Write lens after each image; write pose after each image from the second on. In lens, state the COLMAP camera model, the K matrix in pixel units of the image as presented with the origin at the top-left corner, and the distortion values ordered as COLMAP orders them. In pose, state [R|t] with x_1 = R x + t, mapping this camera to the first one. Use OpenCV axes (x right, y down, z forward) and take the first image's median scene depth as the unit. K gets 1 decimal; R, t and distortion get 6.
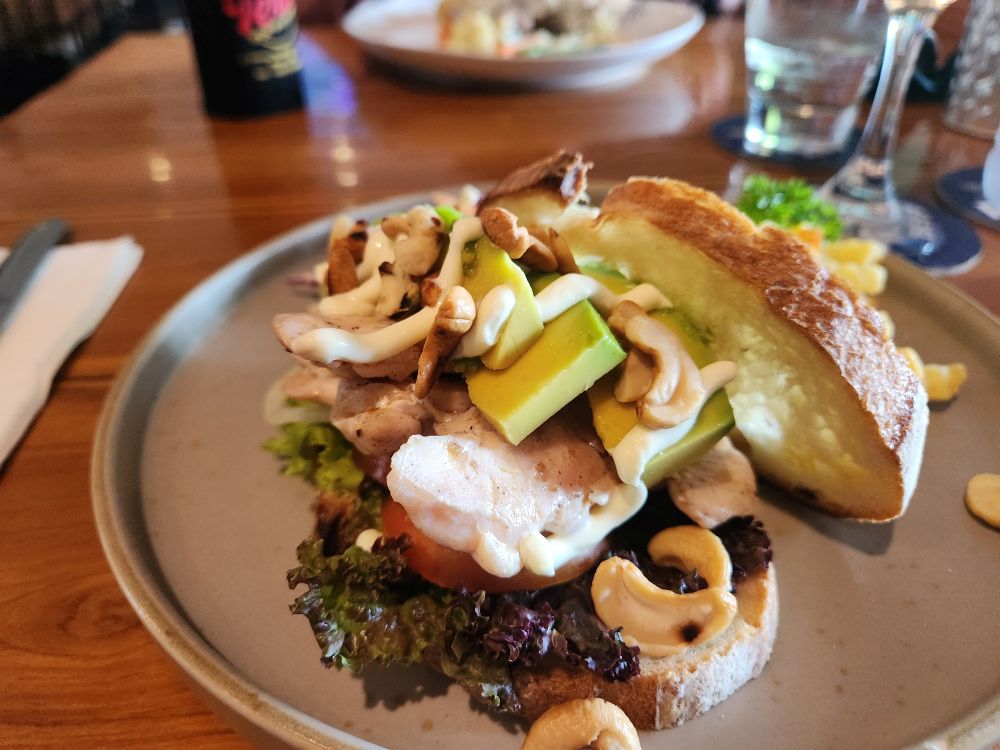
lens RADIAL K [[752.4, 0, 500.0], [0, 752.4, 375.0], [0, 0, 1]] dist [-0.034806, -0.006013]
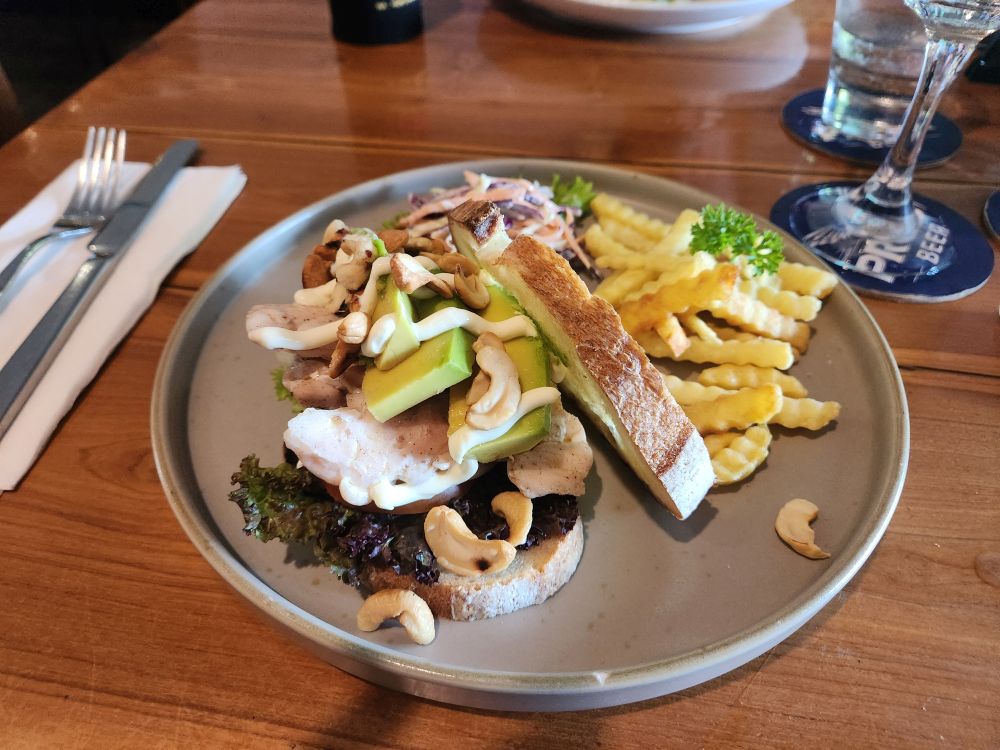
lens RADIAL K [[752.4, 0, 500.0], [0, 752.4, 375.0], [0, 0, 1]] dist [-0.034806, -0.006013]
pose [[0.966329, 0.177697, -0.186099, 0.492641], [-0.144593, 0.973257, 0.178506, -0.290738], [0.212842, -0.145587, 0.966180, -0.374818]]
